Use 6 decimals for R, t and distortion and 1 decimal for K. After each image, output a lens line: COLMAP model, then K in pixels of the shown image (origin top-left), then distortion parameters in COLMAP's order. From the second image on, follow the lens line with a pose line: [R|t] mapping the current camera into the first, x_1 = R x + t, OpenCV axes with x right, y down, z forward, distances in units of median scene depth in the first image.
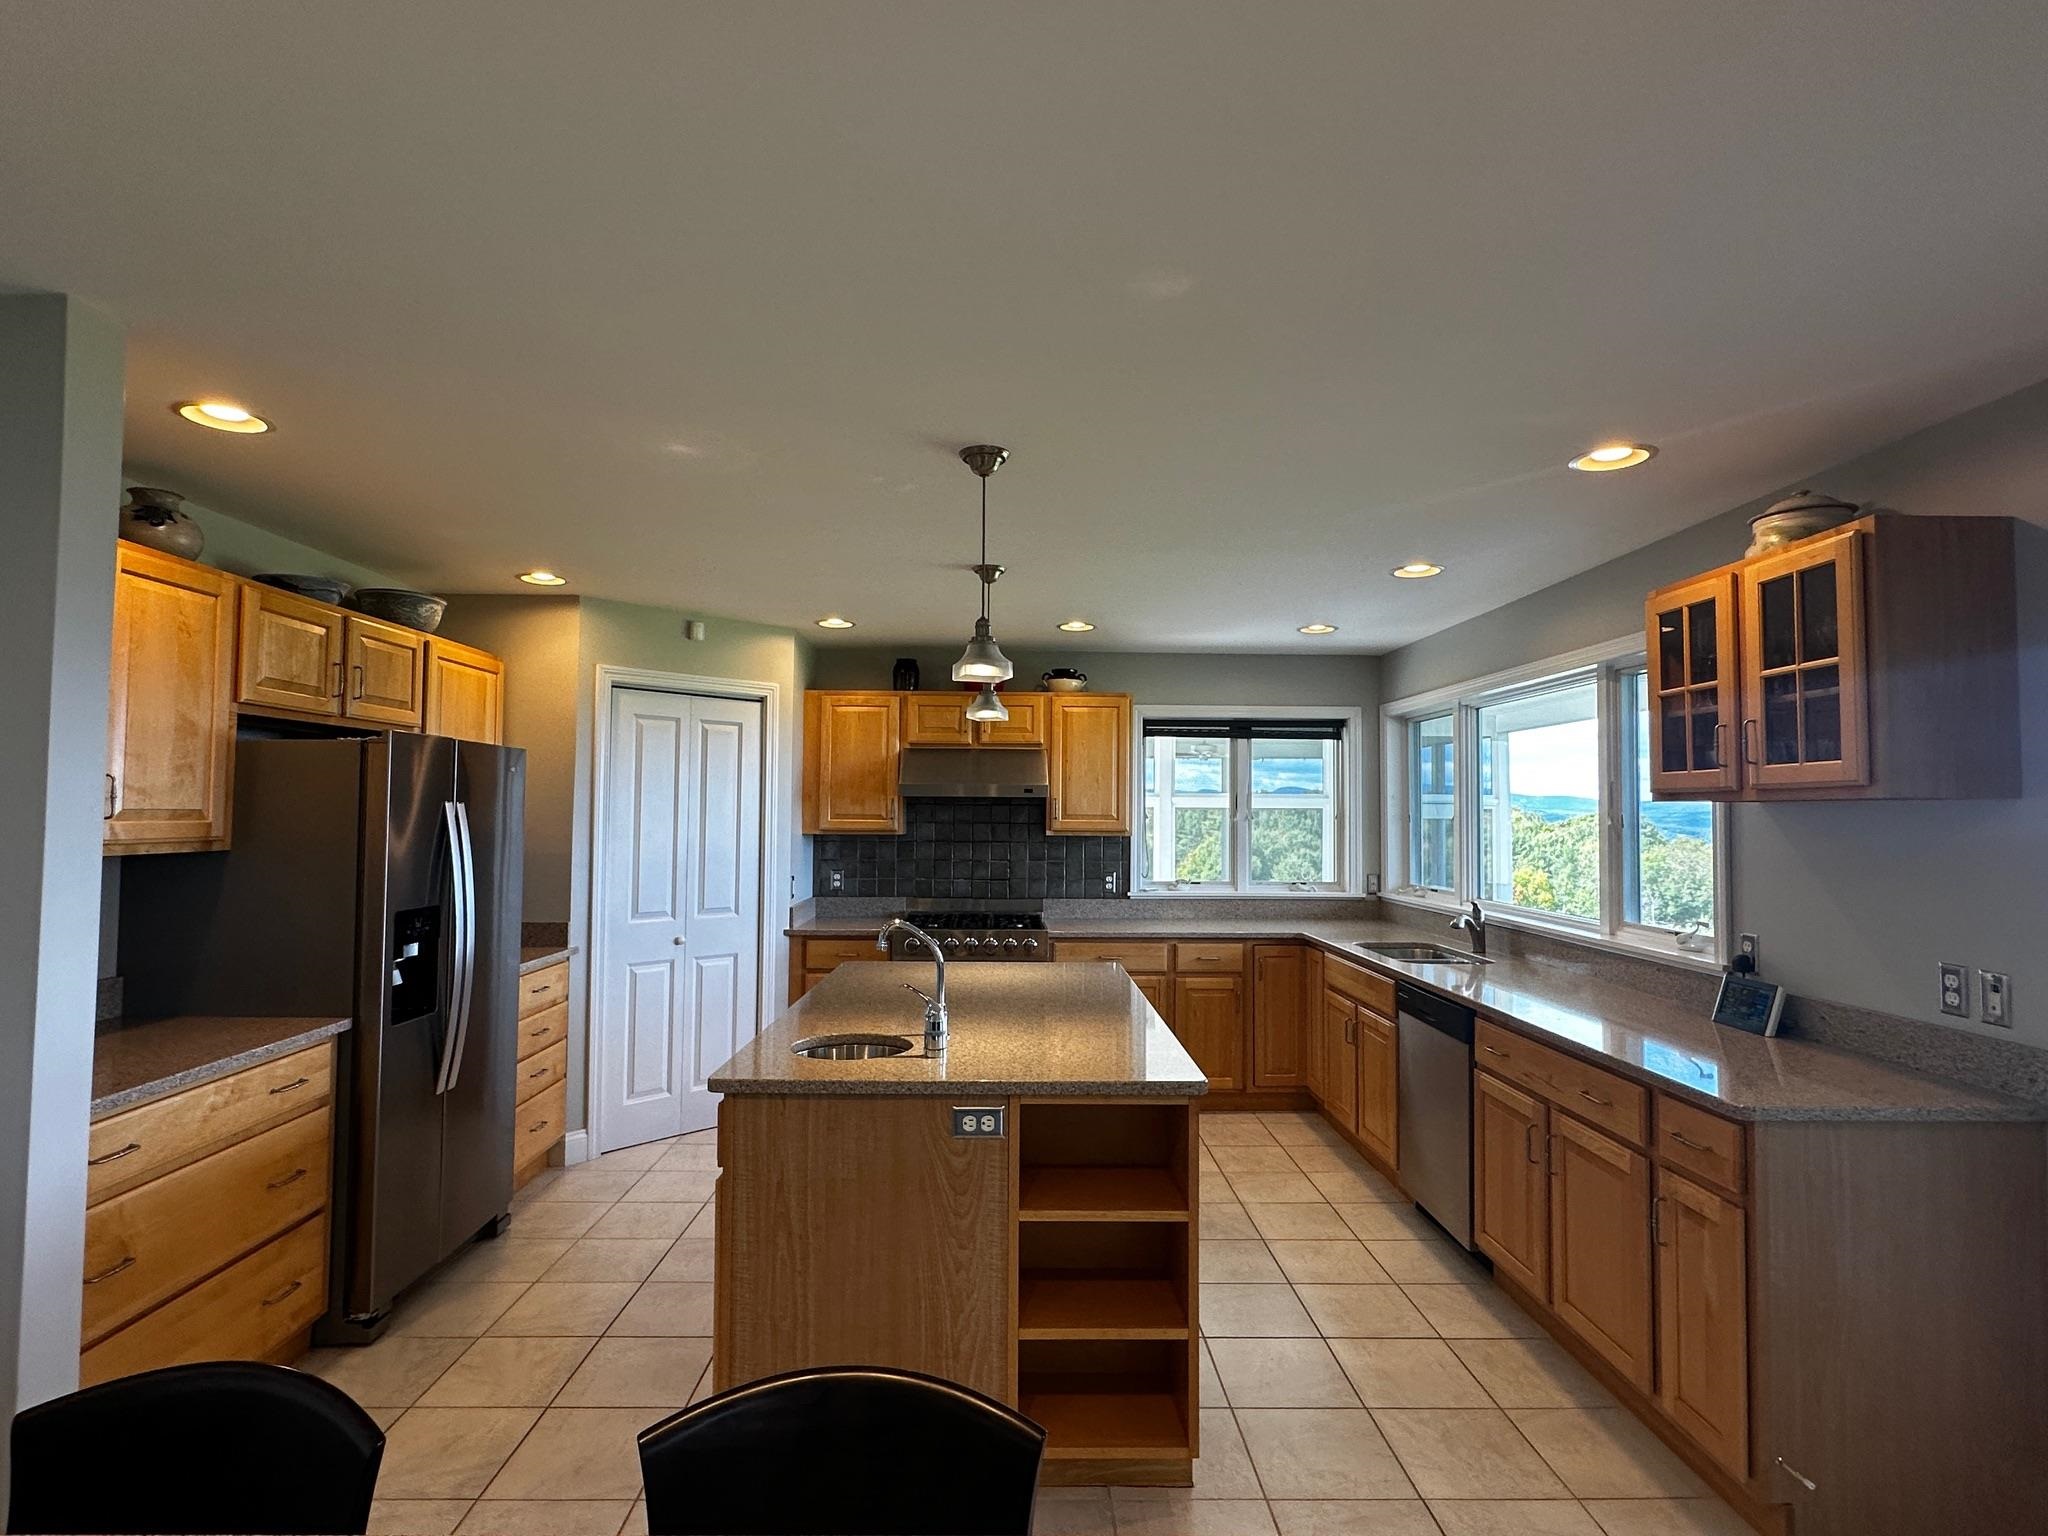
lens RADIAL K [[1026.7, 0, 1021.6], [0, 1026.7, 765.7], [0, 0, 1]] dist [-0.004243, -0.000168]
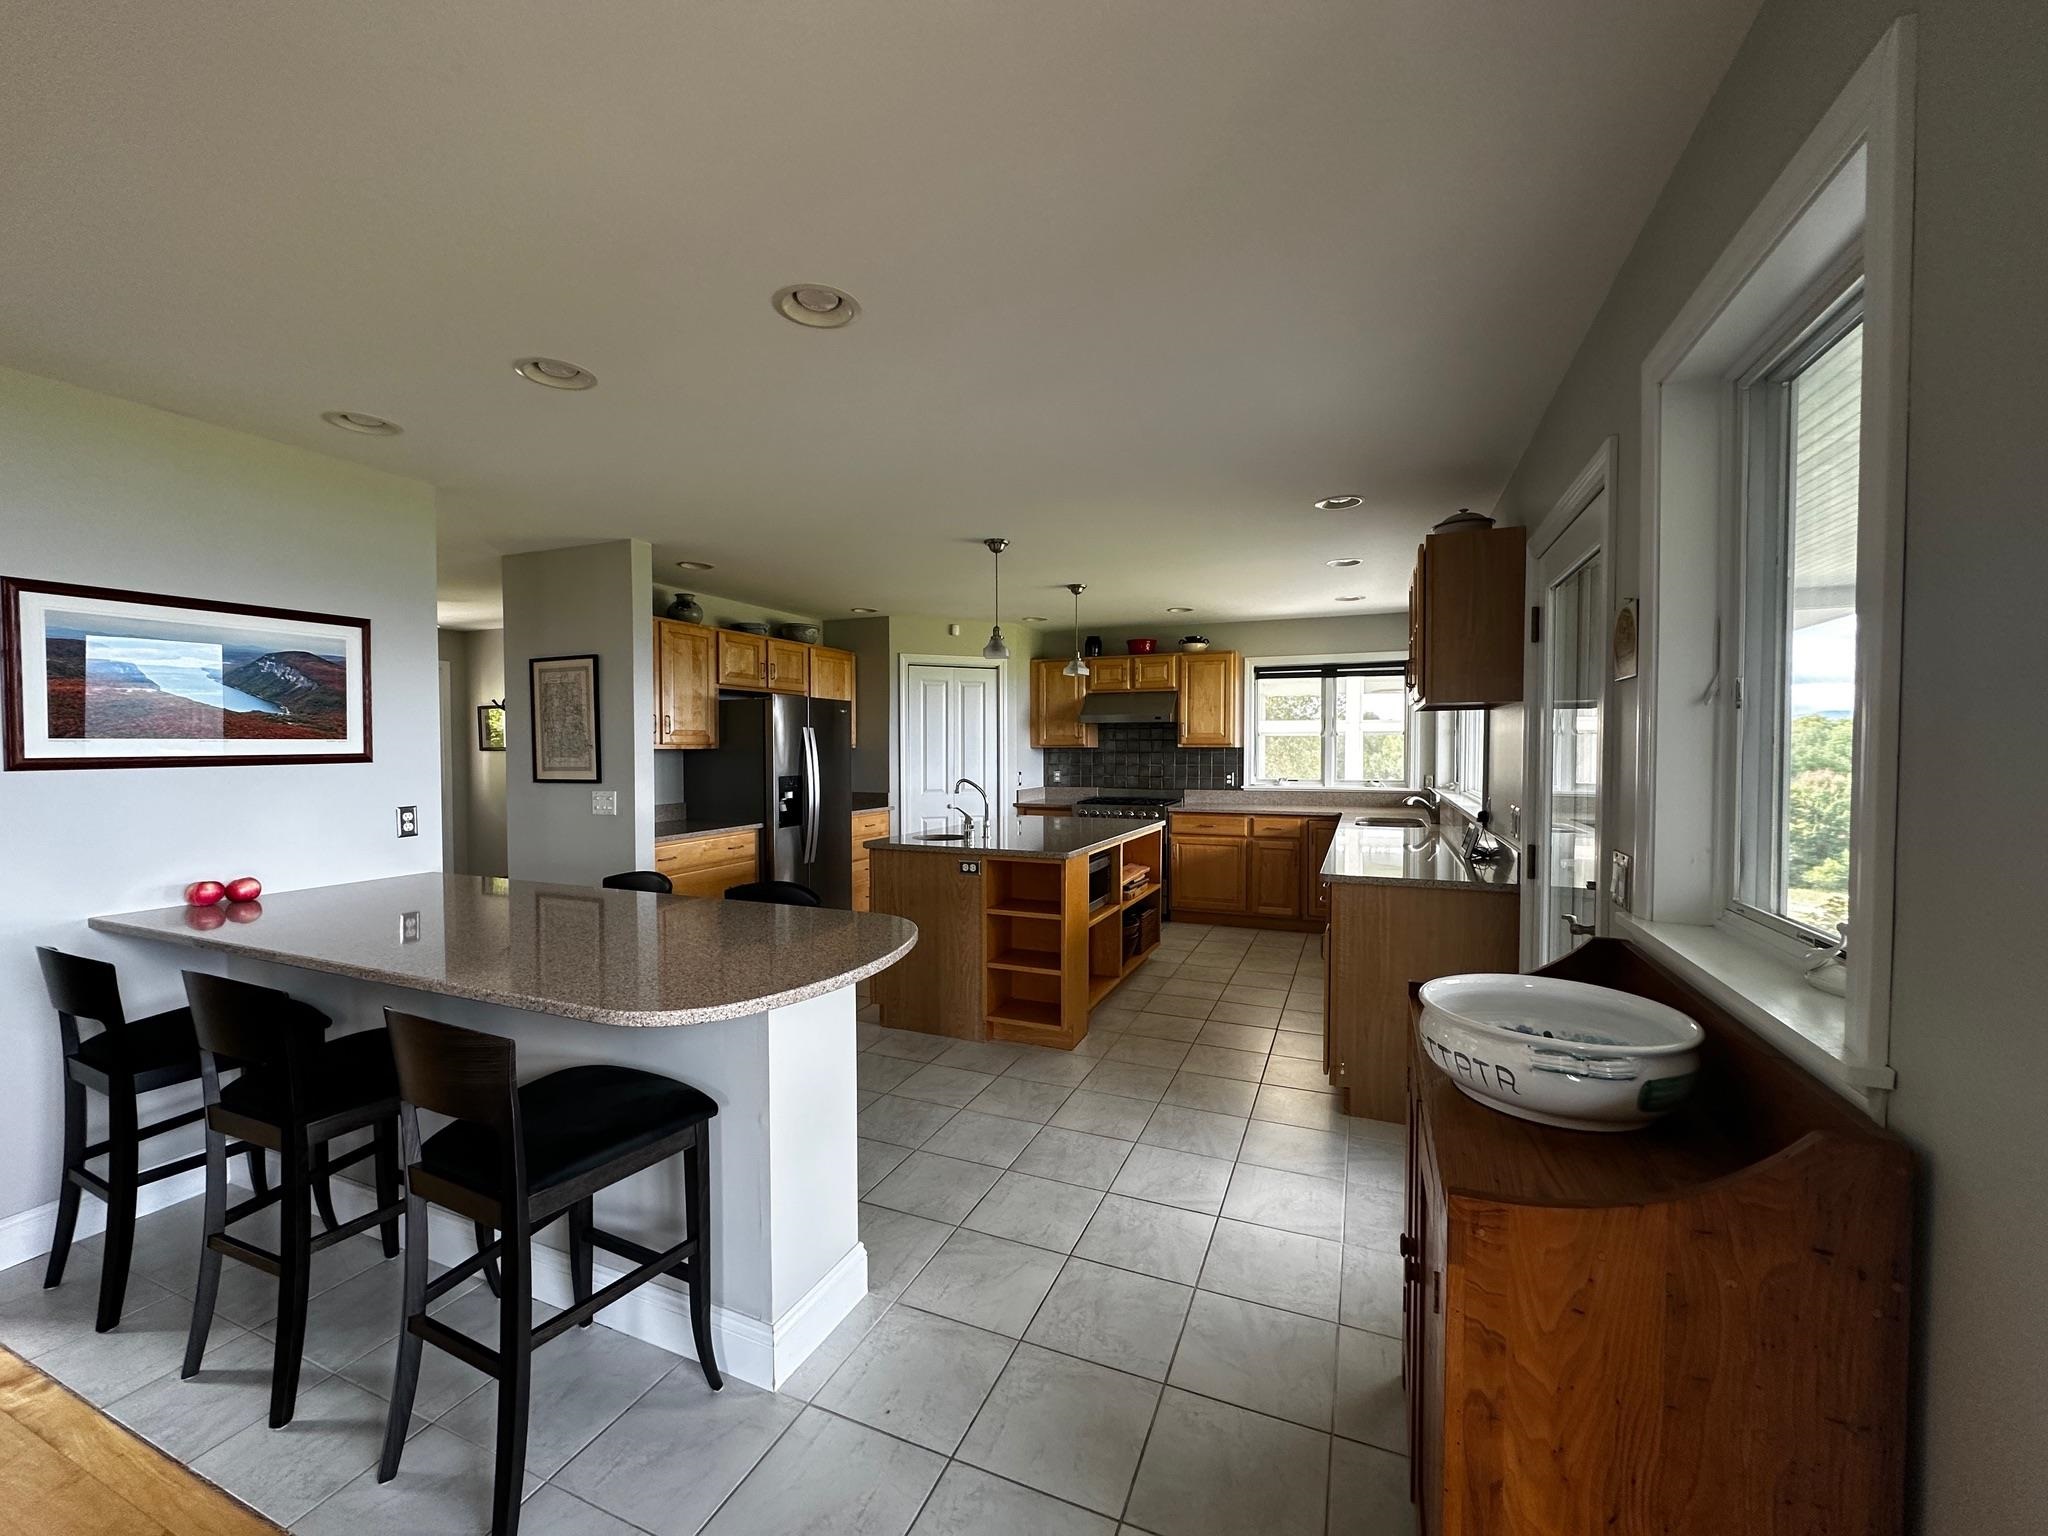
lens RADIAL K [[818.9, 0, 1025.4], [0, 818.9, 766.9], [0, 0, 1]] dist [0.000595, 0.000005]
pose [[0.914460, 0.000762, -0.404676, 0.326136], [0.027752, 0.997526, 0.064591, 0.012481], [0.403724, -0.070297, 0.912176, -0.217872]]
